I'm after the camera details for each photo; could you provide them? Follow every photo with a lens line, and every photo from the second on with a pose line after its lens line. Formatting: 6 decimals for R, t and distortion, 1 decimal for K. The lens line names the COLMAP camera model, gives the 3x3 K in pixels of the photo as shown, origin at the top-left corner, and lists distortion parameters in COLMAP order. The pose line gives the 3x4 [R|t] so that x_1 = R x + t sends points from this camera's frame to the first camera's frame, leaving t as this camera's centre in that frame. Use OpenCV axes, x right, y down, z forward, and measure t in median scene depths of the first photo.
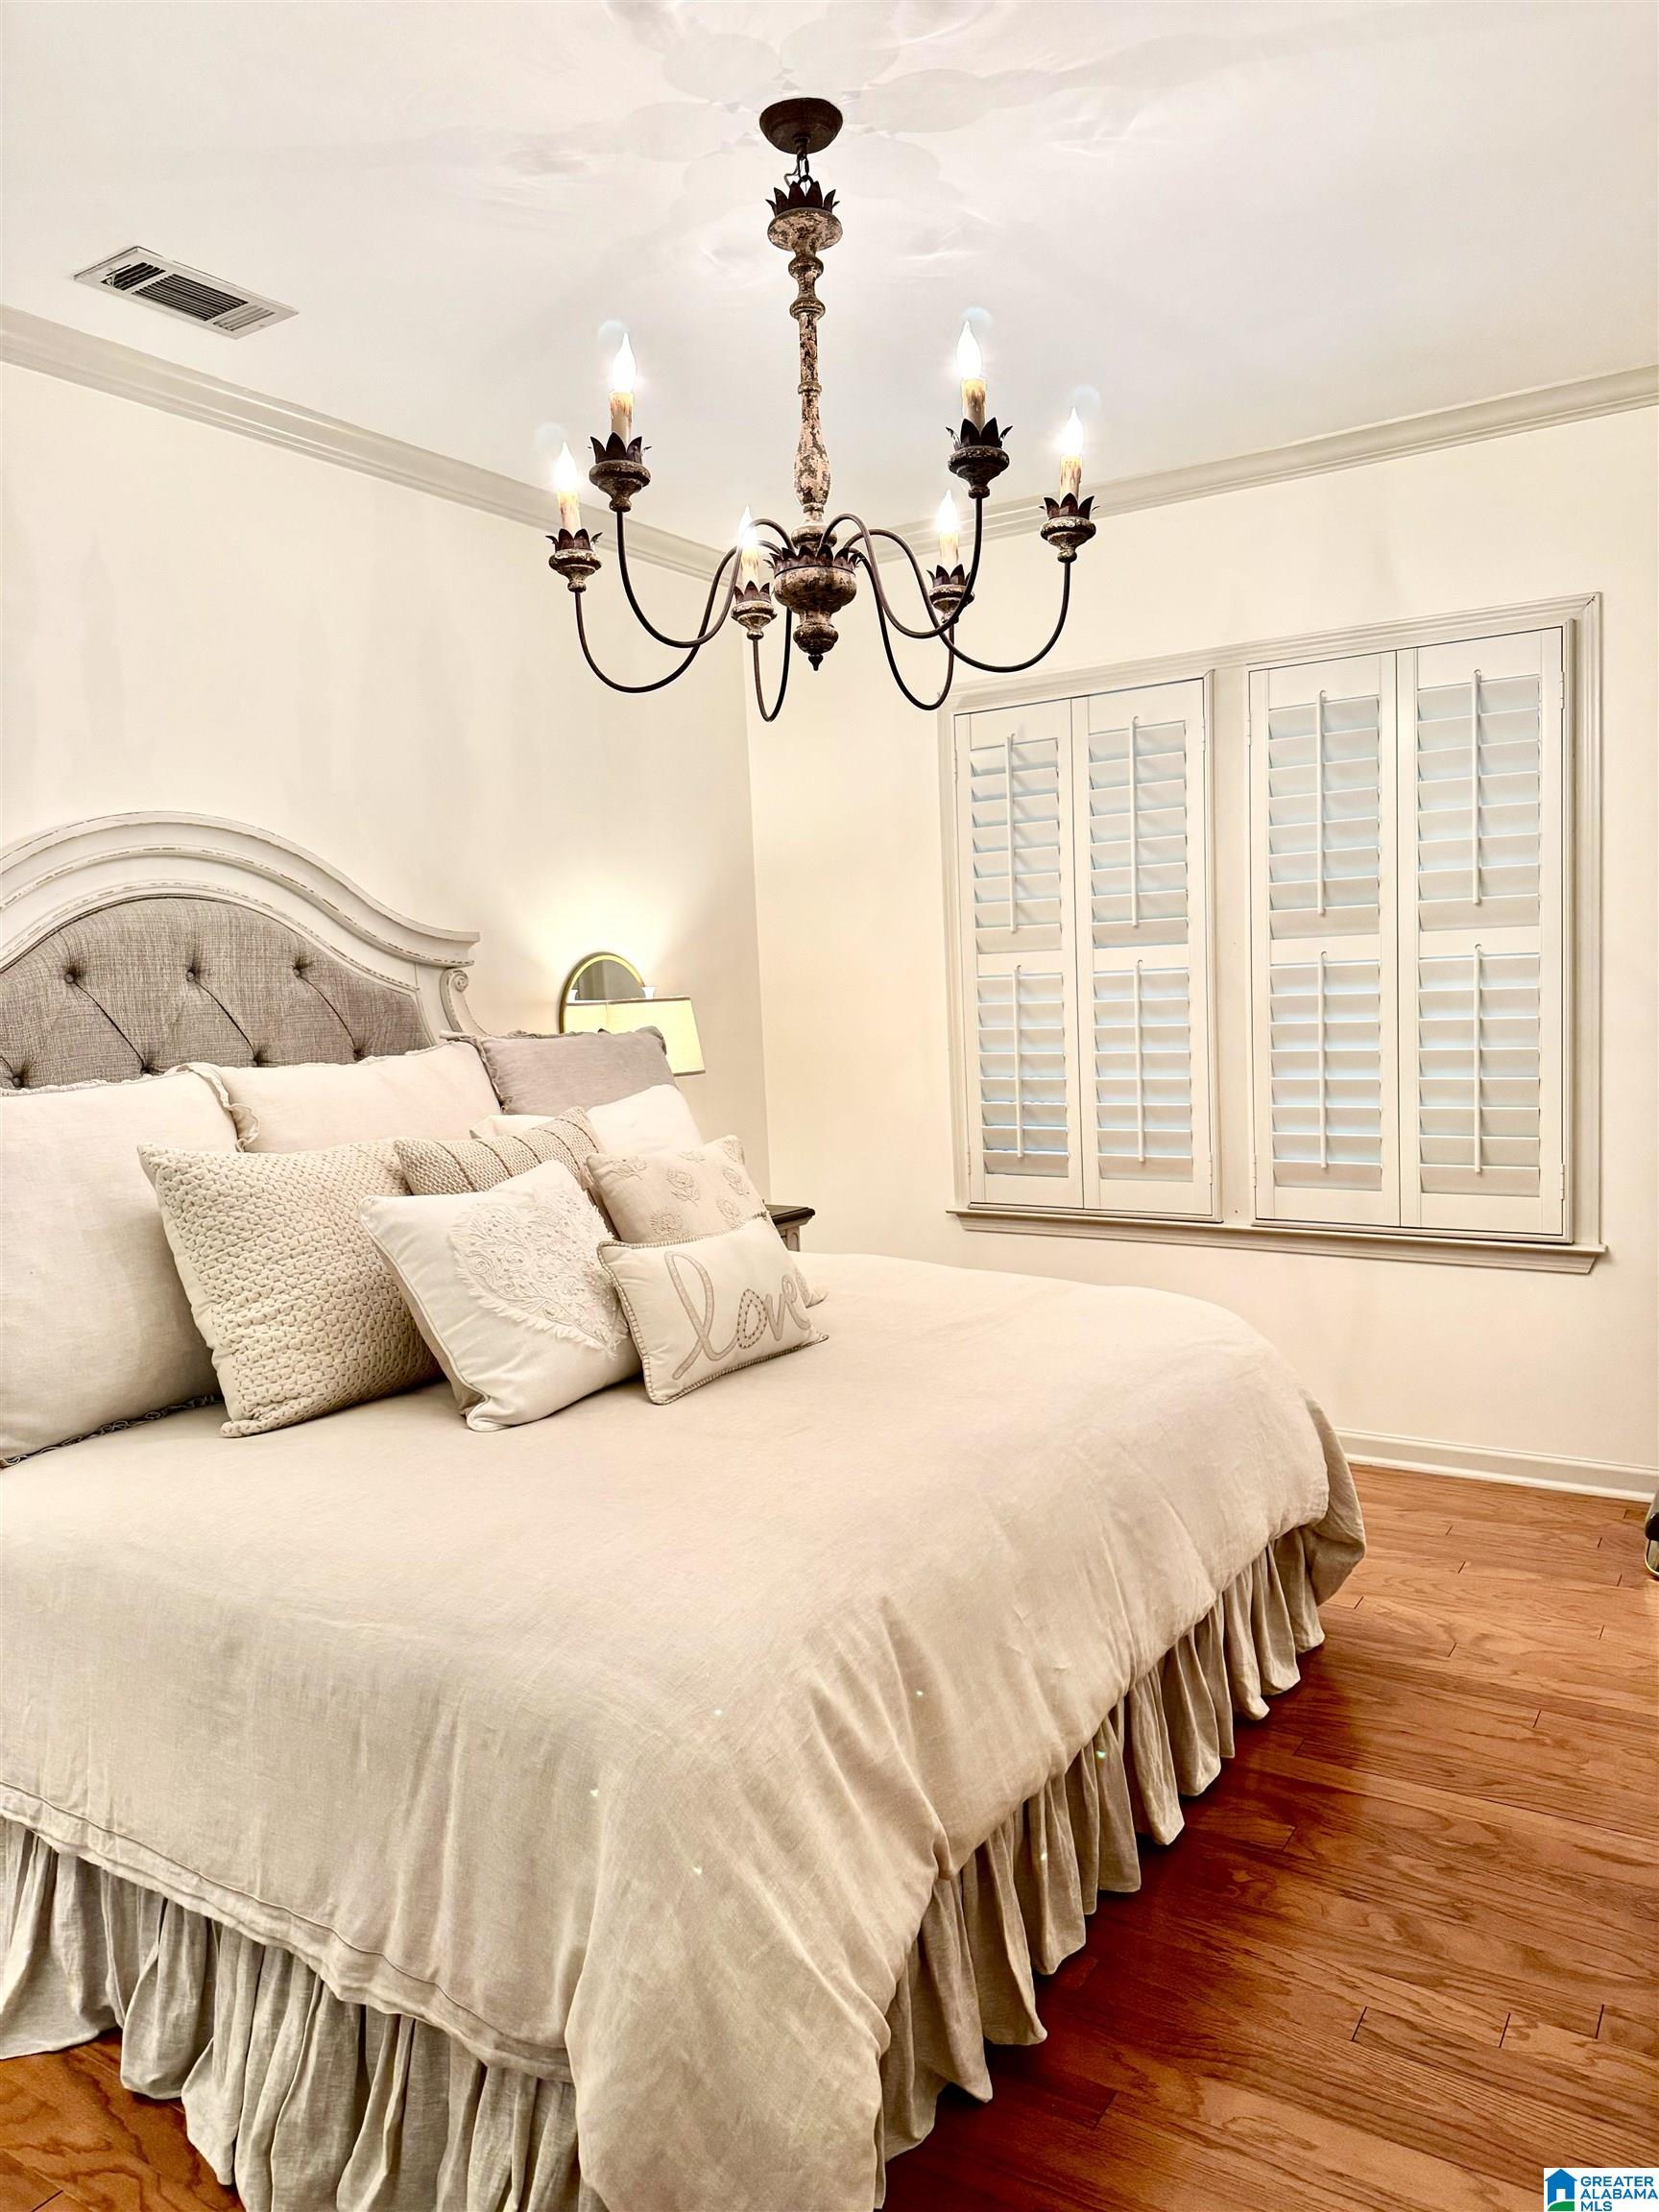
lens RADIAL K [[1578.9, 0, 802.4], [0, 1578.9, 1100.3], [0, 0, 1]] dist [0.152697, -0.117770]
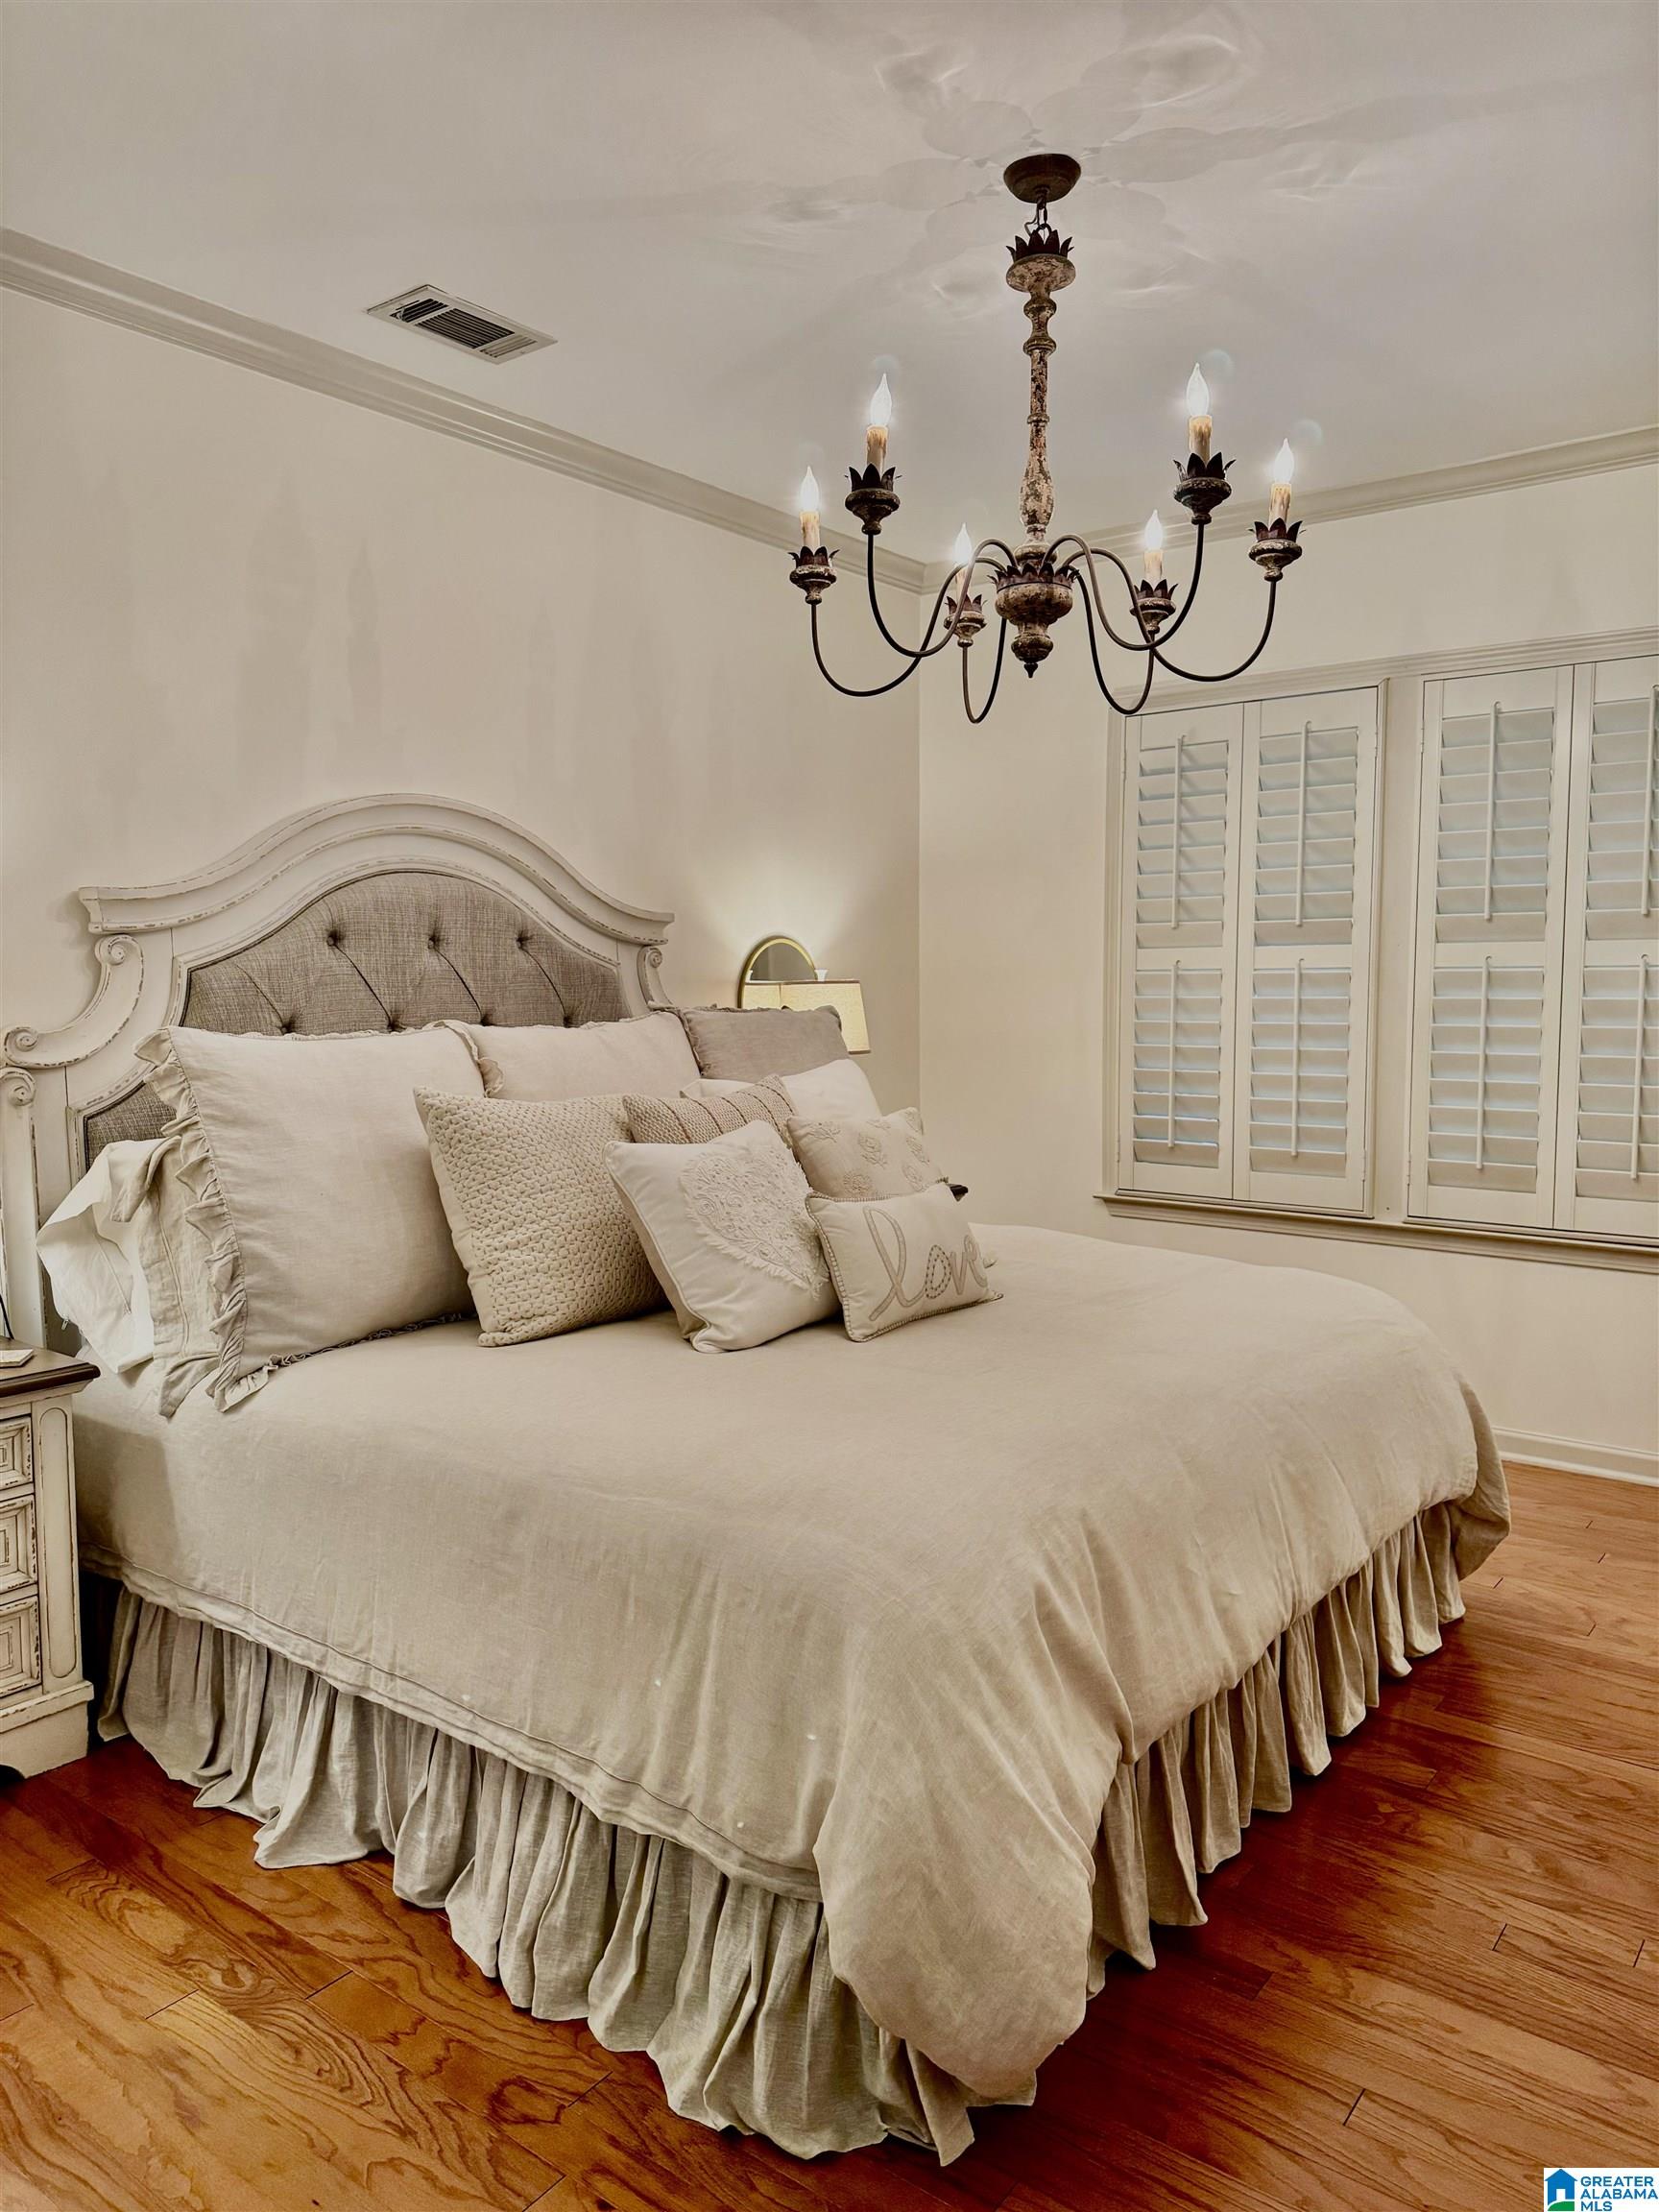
lens RADIAL K [[1578.9, 0, 802.4], [0, 1578.9, 1100.3], [0, 0, 1]] dist [0.152697, -0.117770]
pose [[0.996751, 0.041778, -0.068869, -0.060178], [-0.041471, 0.999122, 0.005886, 0.018649], [0.069055, -0.003011, 0.997608, -0.100930]]
